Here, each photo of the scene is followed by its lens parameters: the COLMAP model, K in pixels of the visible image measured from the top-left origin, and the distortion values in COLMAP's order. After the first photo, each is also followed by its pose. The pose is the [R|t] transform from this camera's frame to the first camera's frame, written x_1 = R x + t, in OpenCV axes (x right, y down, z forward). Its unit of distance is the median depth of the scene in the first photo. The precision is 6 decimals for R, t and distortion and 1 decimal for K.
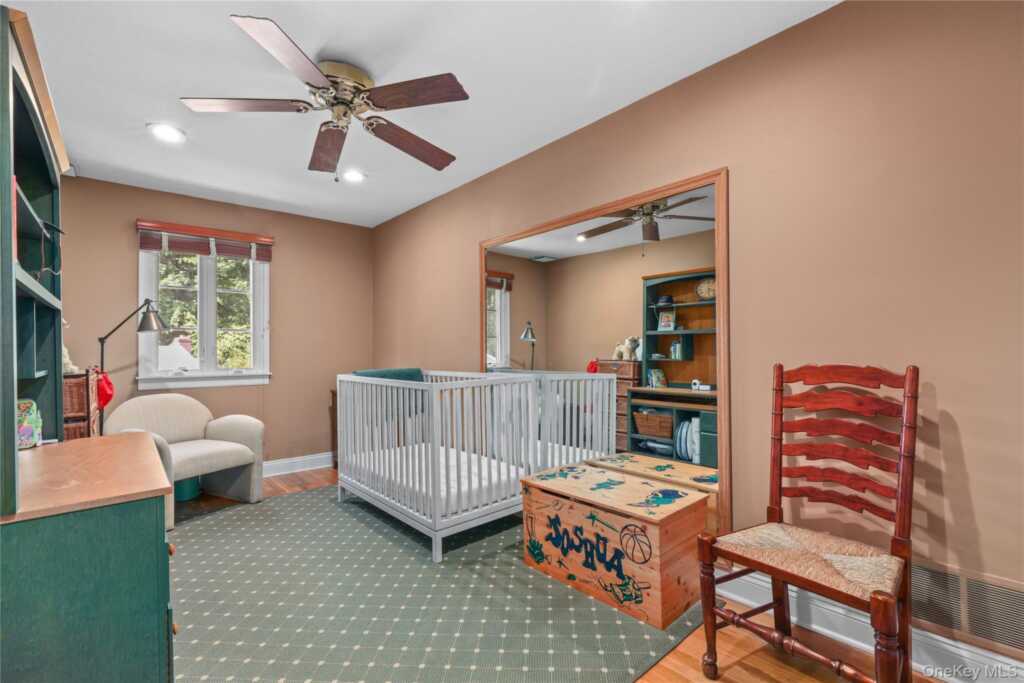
lens RADIAL K [[460.8, 0, 508.1], [0, 460.8, 345.0], [0, 0, 1]] dist [0.000255, -0.000045]
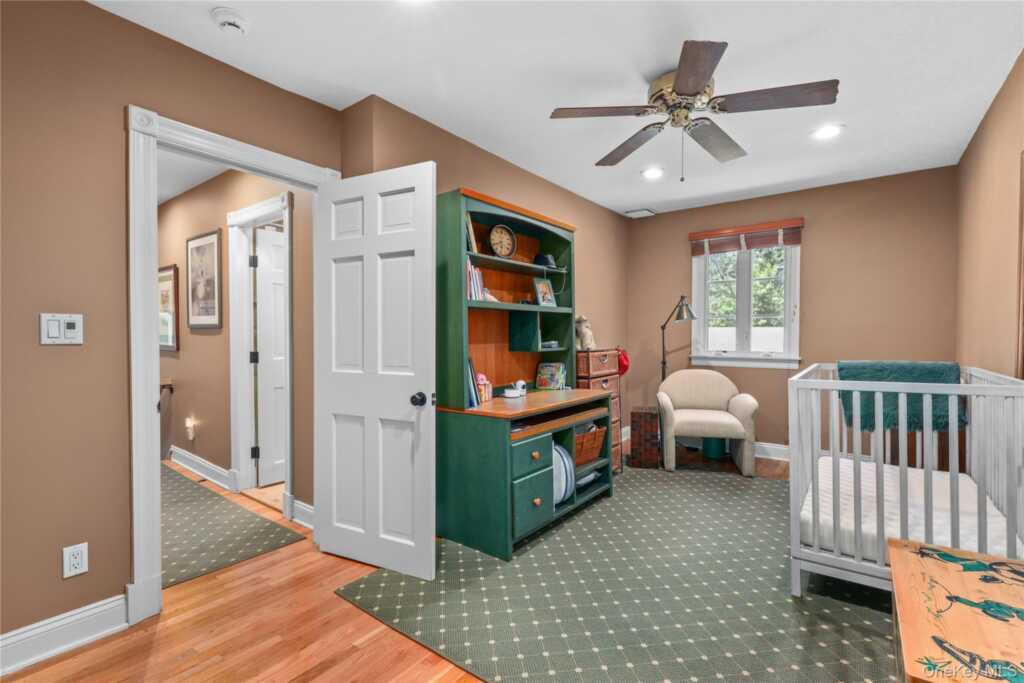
lens RADIAL K [[460.8, 0, 508.1], [0, 460.8, 345.0], [0, 0, 1]] dist [0.000255, -0.000045]
pose [[0.200546, 0.029263, -0.979247, 0.404116], [0.012122, 0.999403, 0.032348, -0.007997], [0.979609, -0.018358, 0.200072, 0.252683]]
